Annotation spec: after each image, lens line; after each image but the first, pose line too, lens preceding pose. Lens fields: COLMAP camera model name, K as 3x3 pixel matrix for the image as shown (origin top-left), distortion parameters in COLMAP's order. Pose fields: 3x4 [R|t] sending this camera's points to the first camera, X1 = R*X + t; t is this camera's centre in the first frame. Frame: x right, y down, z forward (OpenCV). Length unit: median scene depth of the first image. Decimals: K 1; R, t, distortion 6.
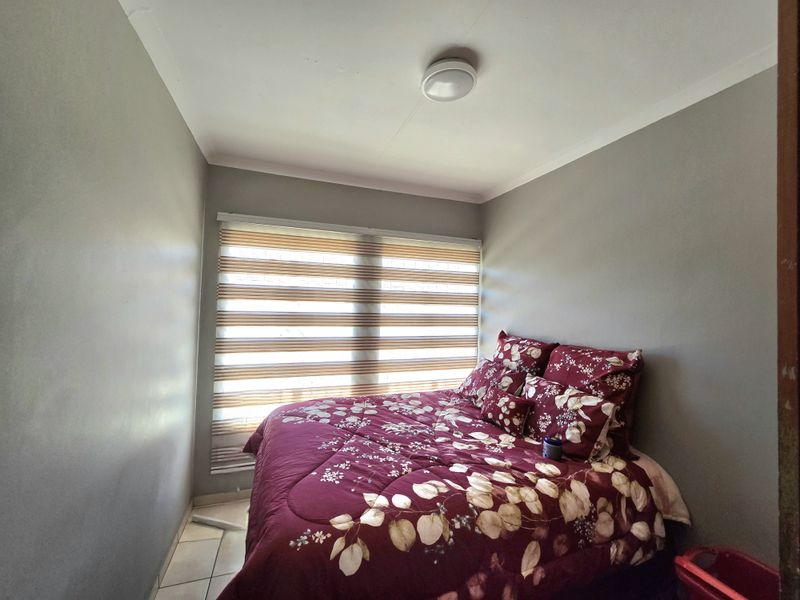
lens RADIAL K [[327.3, 0, 399.0], [0, 327.3, 294.8], [0, 0, 1]] dist [-0.001224, -0.000281]
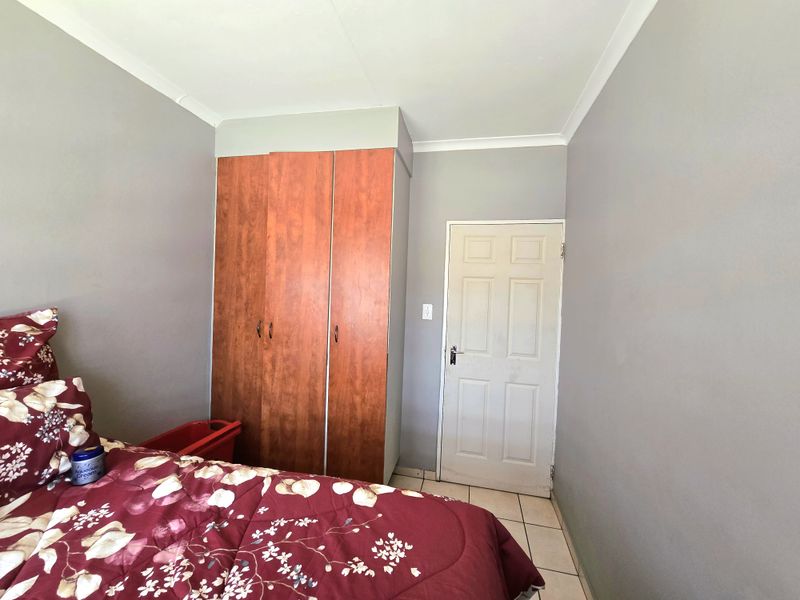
lens RADIAL K [[327.3, 0, 399.0], [0, 327.3, 294.8], [0, 0, 1]] dist [-0.001224, -0.000281]
pose [[-0.842057, -0.064590, 0.535507, -0.463558], [-0.073021, 0.997315, 0.005468, 0.075919], [-0.534423, -0.034499, -0.844513, 1.384132]]
